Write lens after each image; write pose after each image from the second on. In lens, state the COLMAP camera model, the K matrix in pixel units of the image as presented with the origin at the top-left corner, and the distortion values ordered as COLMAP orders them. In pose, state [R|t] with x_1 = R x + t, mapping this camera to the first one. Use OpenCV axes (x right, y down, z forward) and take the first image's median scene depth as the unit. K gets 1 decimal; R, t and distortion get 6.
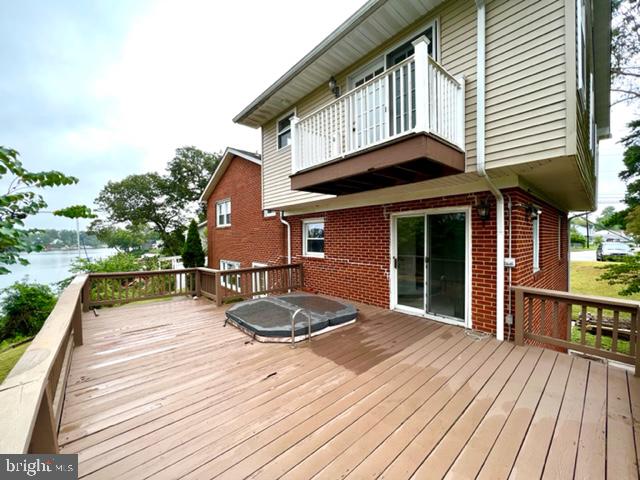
lens RADIAL K [[256.0, 0, 320.0], [0, 256.0, 240.0], [0, 0, 1]] dist [-0.001549, -0.000273]
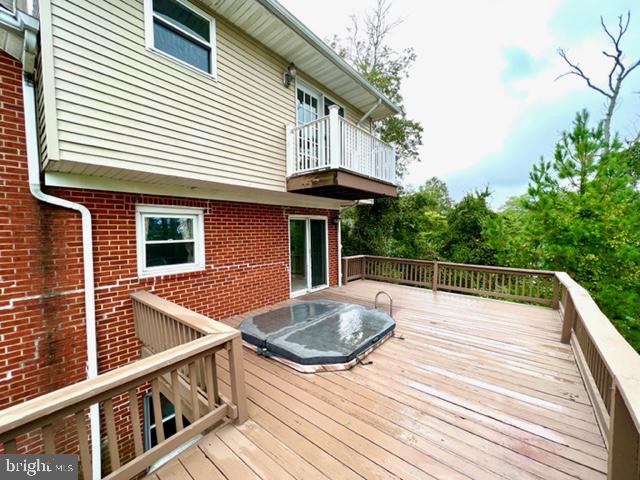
lens RADIAL K [[256.0, 0, 320.0], [0, 256.0, 240.0], [0, 0, 1]] dist [-0.001549, -0.000273]
pose [[-0.159307, -0.018952, 0.987047, -0.900574], [0.033113, 0.999151, 0.024529, -0.015706], [-0.986674, 0.036592, -0.158544, 1.077274]]
